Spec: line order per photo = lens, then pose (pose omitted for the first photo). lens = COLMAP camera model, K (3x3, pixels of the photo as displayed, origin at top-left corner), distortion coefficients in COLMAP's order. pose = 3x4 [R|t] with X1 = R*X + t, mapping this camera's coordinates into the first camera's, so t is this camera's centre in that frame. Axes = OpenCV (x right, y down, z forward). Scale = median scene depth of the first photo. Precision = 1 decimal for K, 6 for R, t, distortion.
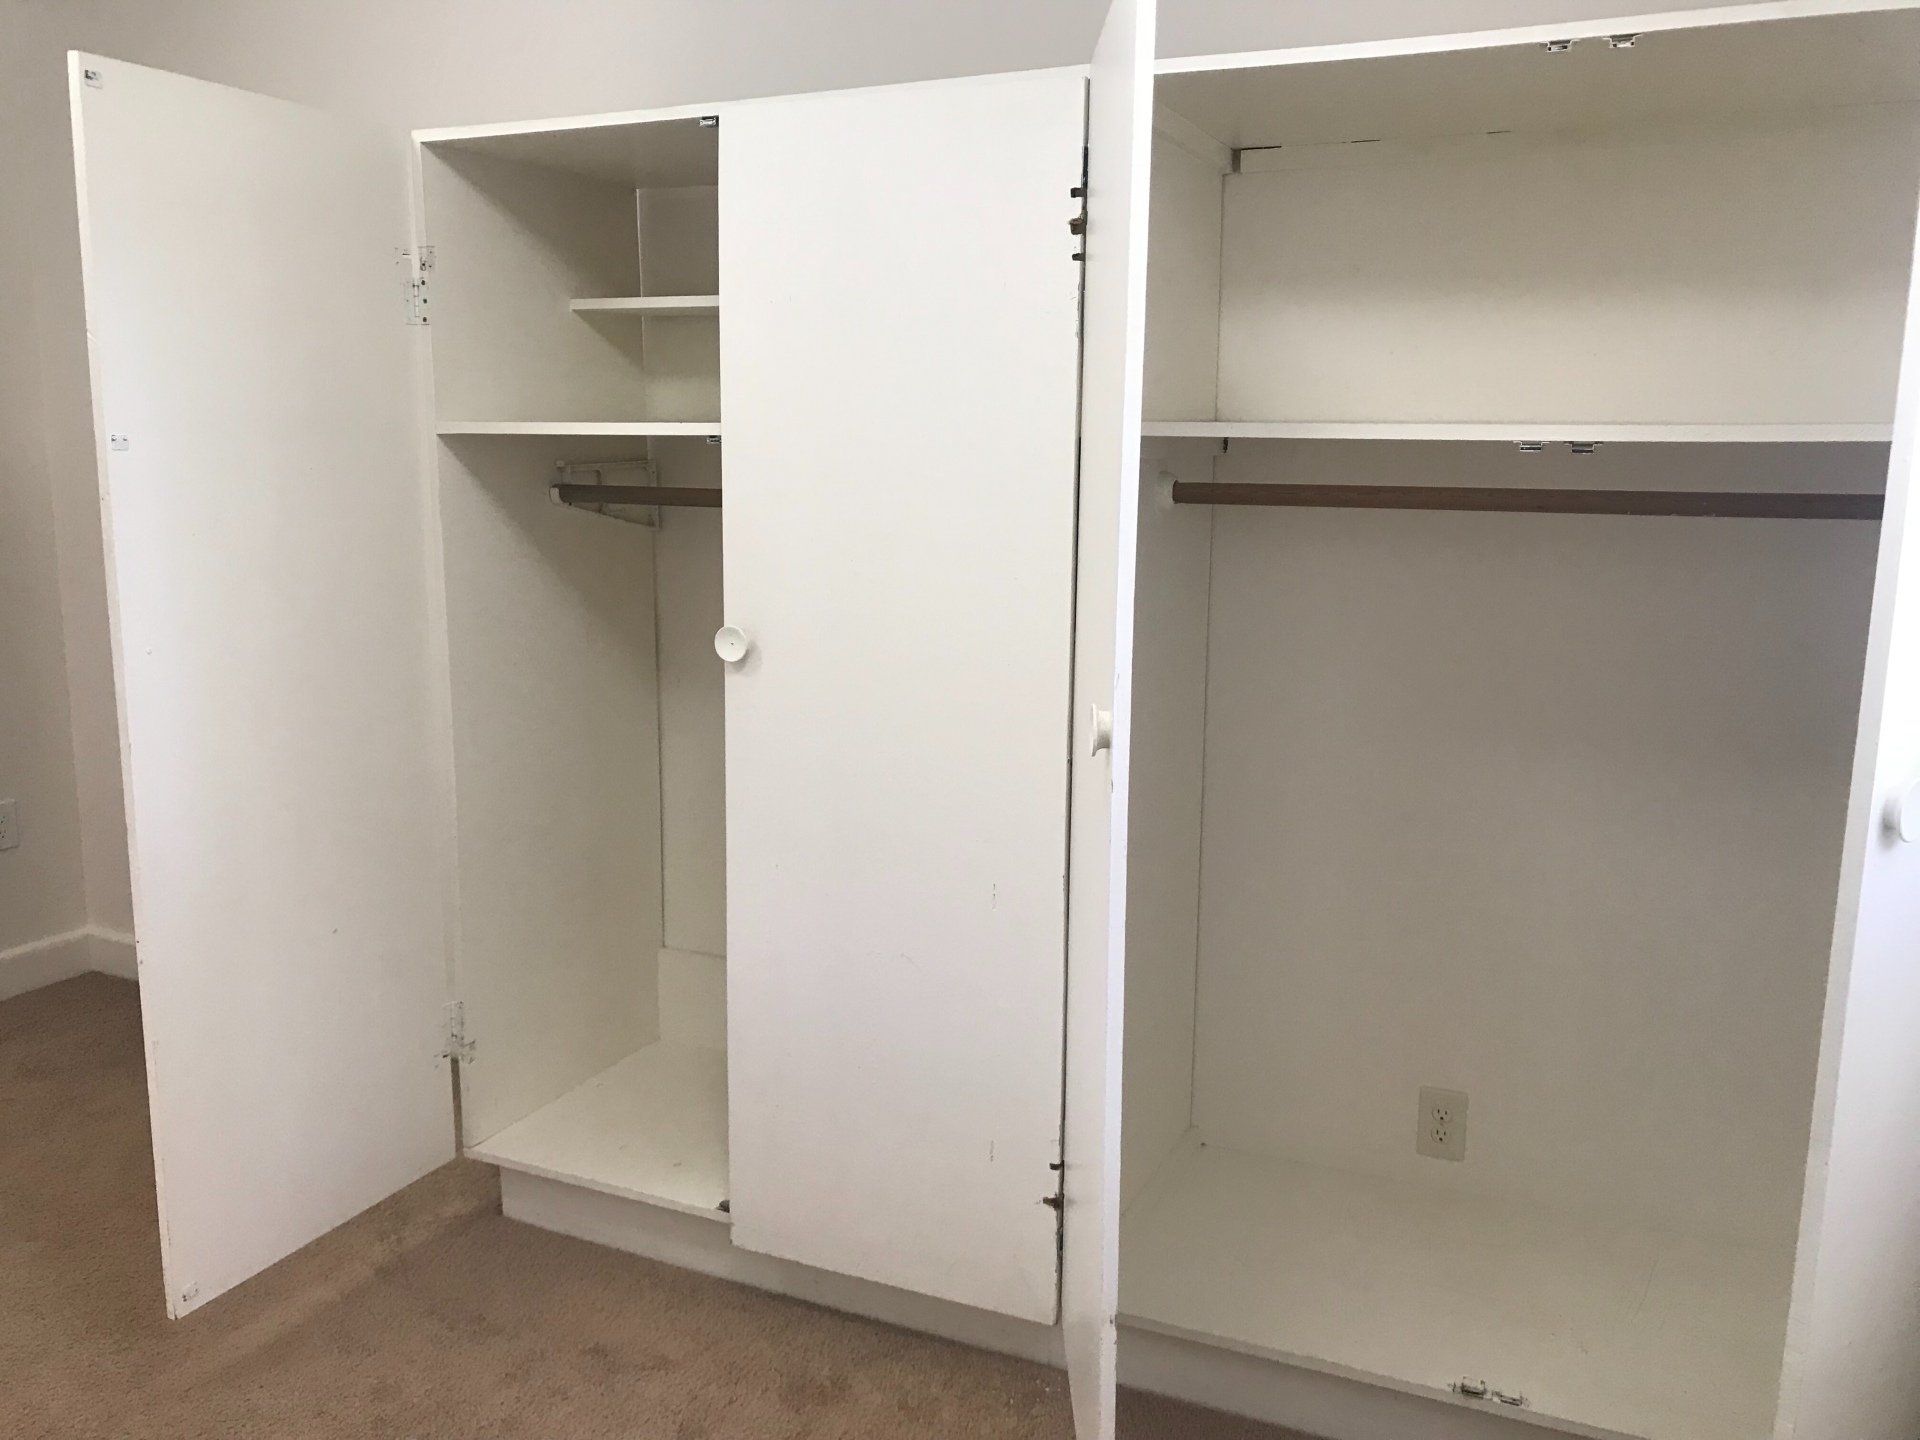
lens RADIAL K [[1611.1, 0, 960.0], [0, 1611.1, 720.0], [0, 0, 1]] dist [0.000045, -0.001029]
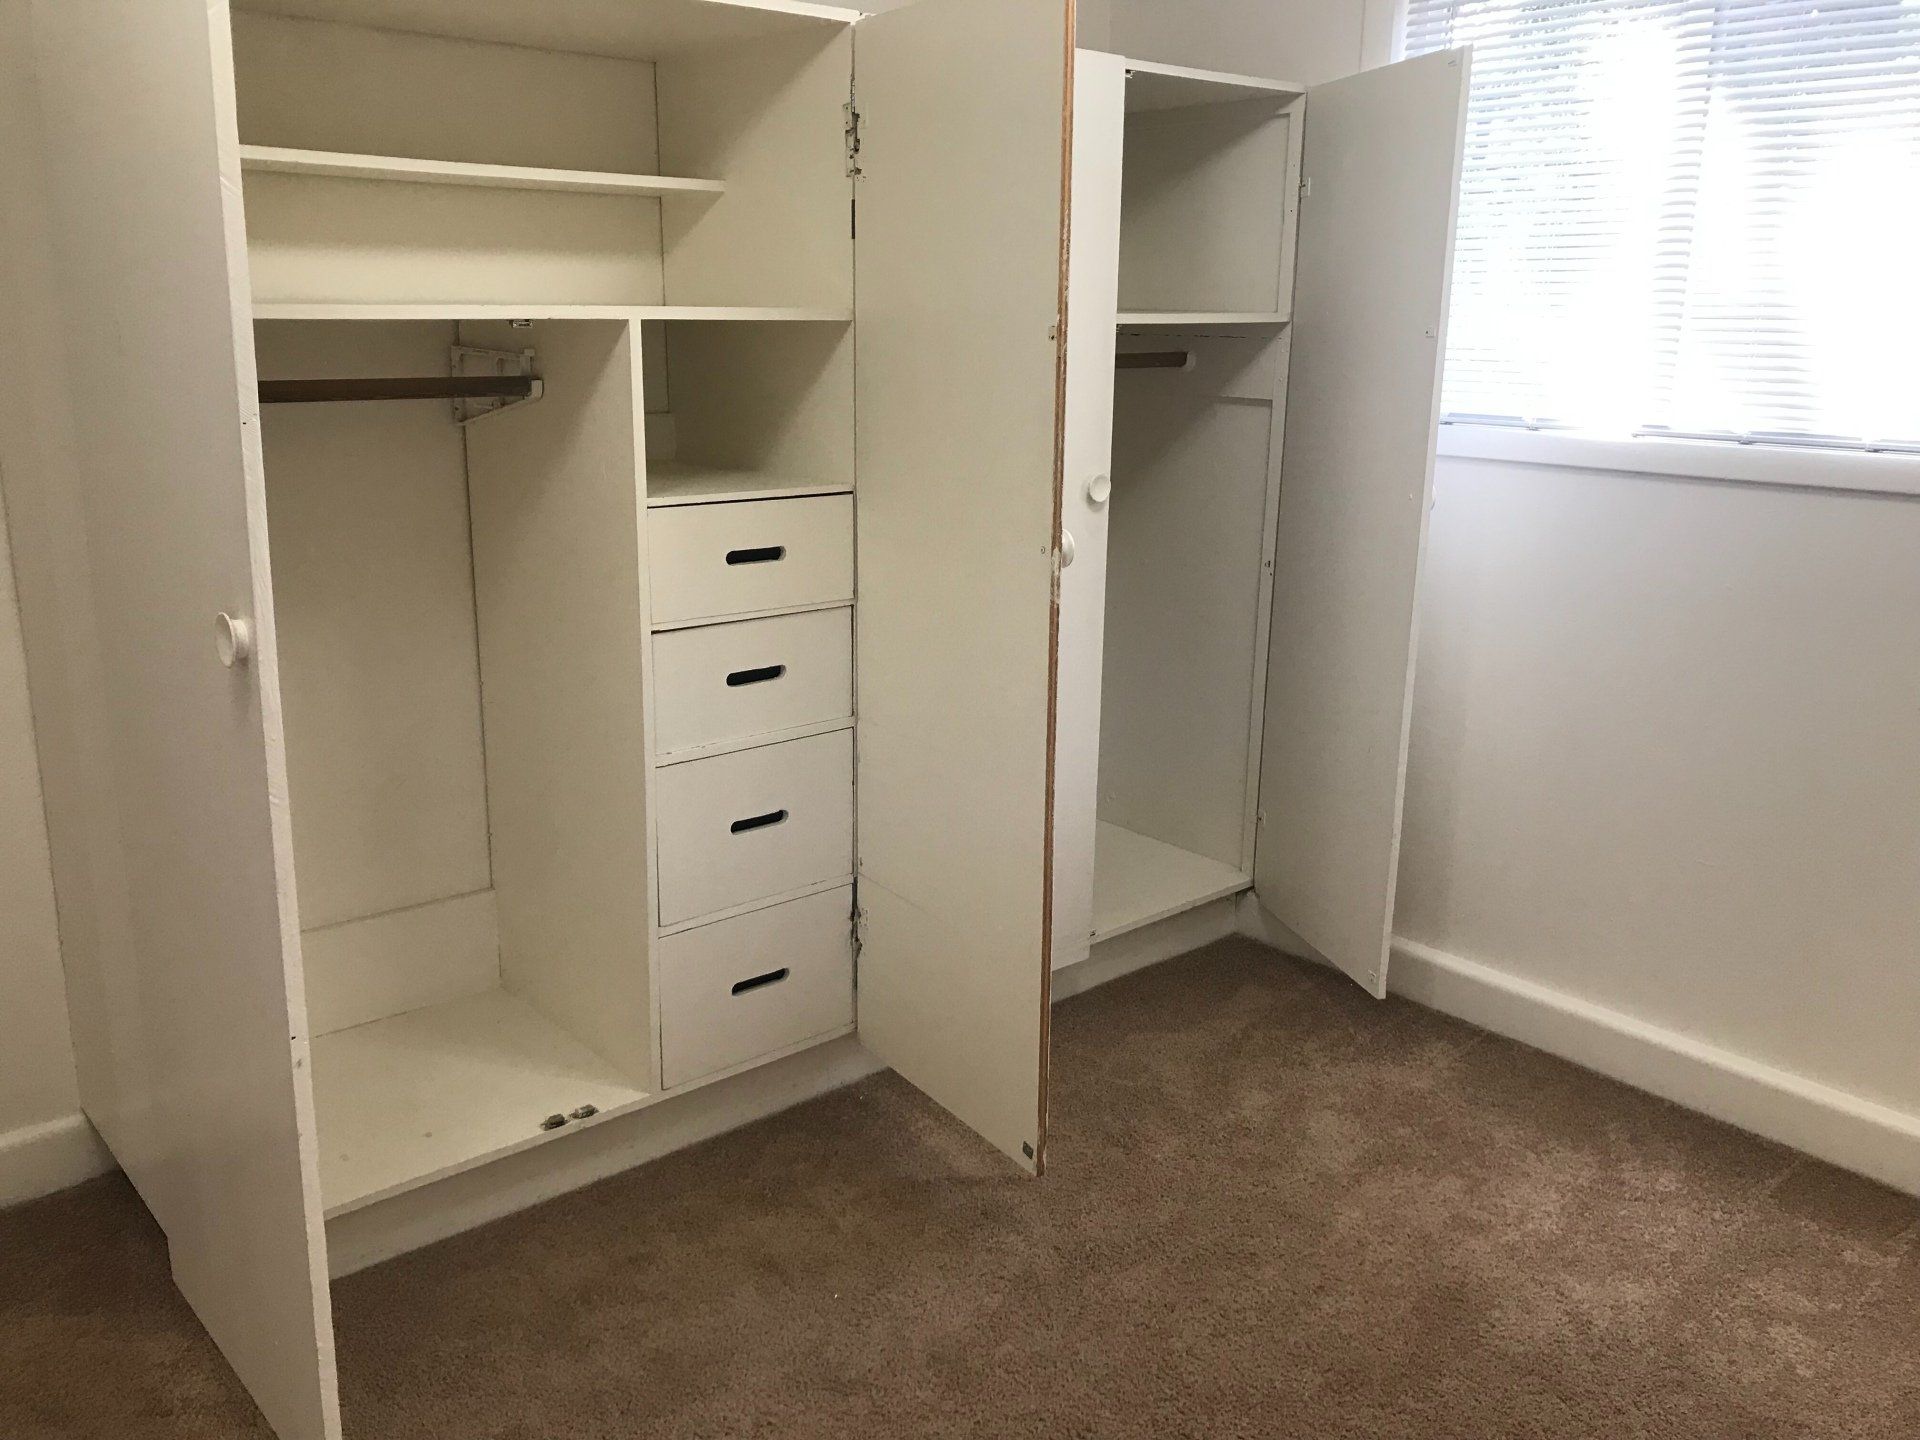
lens RADIAL K [[1557.6, 0, 960.0], [0, 1557.6, 720.0], [0, 0, 1]] dist [-0.005043, -0.005803]
pose [[0.404991, -0.230448, 0.884803, -0.789120], [0.153999, 0.971083, 0.182432, -0.062364], [-0.901258, 0.062376, 0.428769, 0.320906]]
